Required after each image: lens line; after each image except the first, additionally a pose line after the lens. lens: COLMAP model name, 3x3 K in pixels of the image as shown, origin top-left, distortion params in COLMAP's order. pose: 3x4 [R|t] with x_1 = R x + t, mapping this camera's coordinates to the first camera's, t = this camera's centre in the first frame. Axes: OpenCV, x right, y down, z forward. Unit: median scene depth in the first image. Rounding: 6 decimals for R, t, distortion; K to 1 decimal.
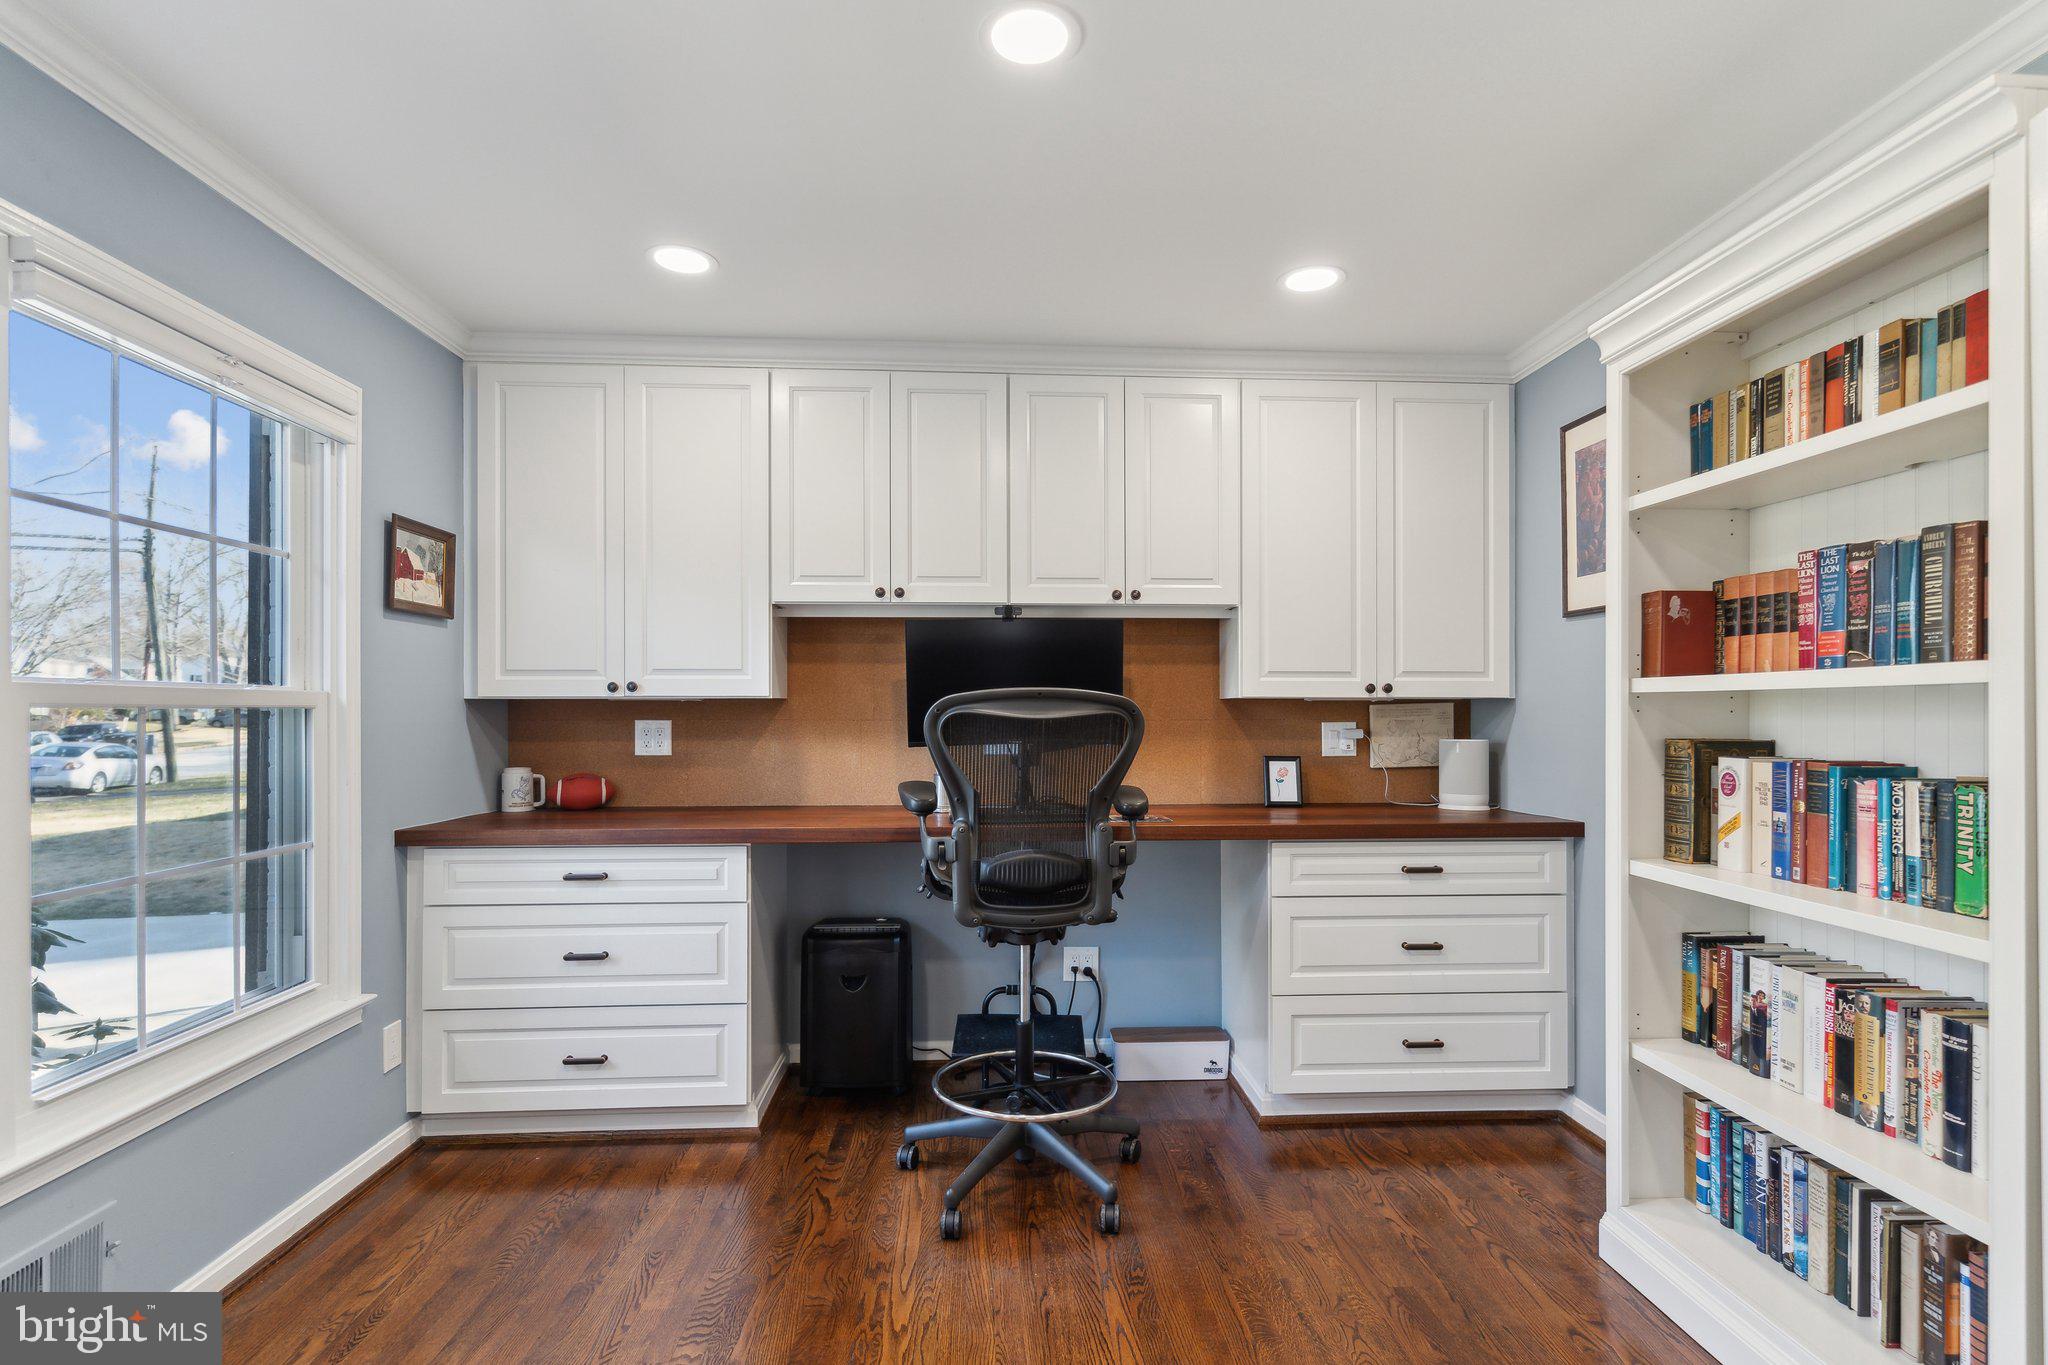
lens RADIAL K [[980.6, 0, 1039.3], [0, 980.6, 710.5], [0, 0, 1]] dist [0.002722, 0.001631]
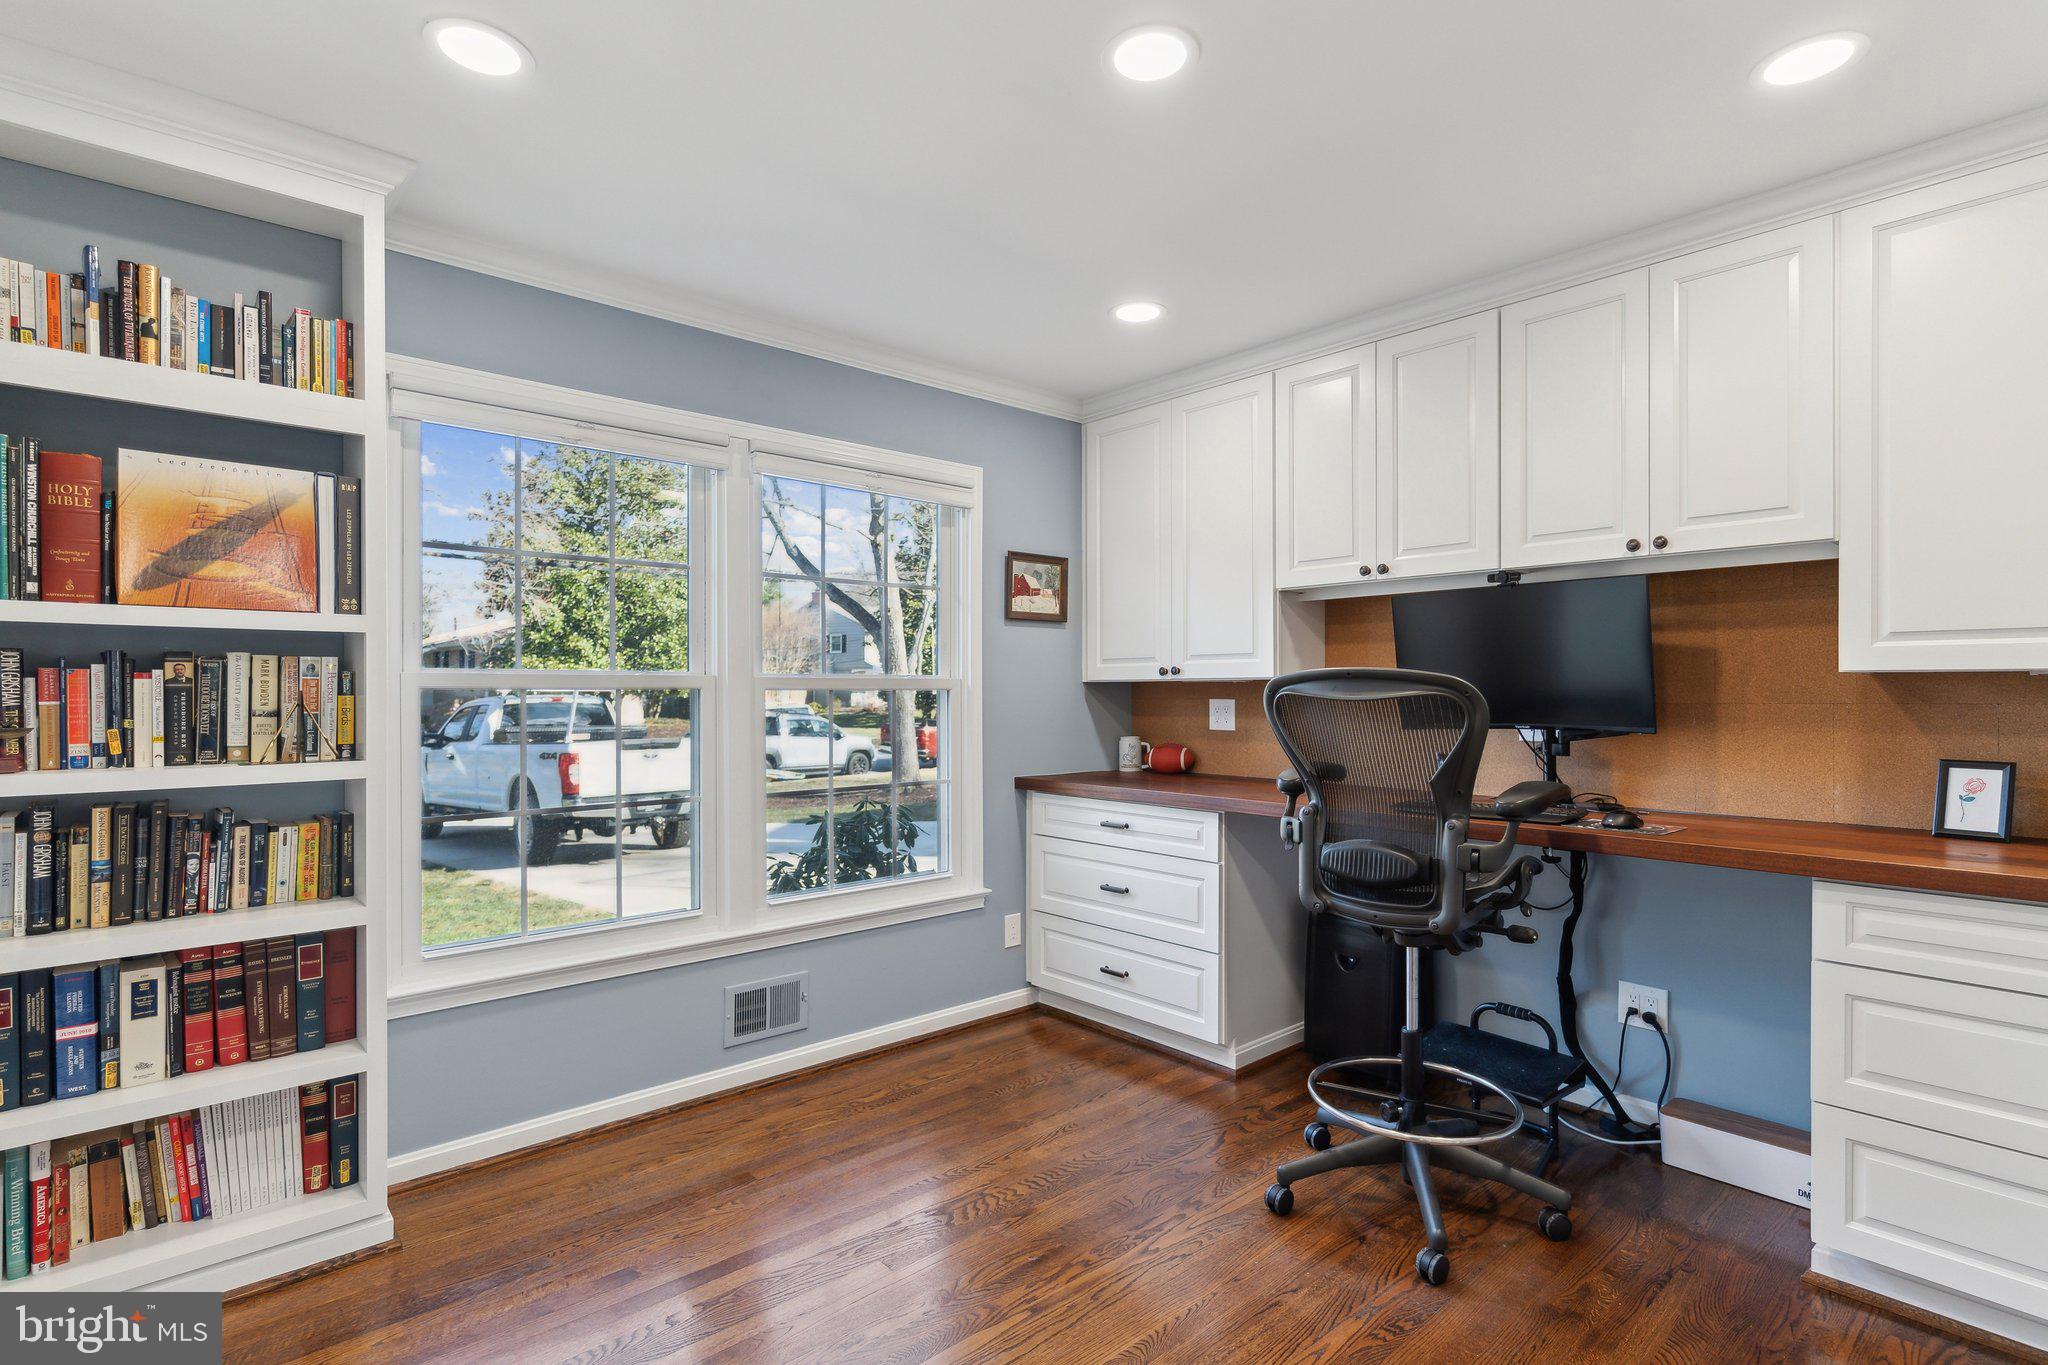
lens RADIAL K [[980.6, 0, 1042.6], [0, 980.6, 696.5], [0, 0, 1]] dist [0.002722, 0.001631]
pose [[0.636653, 0.004196, -0.771139, 0.394195], [0.001960, 0.999973, 0.007059, -0.001930], [0.771148, -0.006006, 0.636628, 0.125110]]
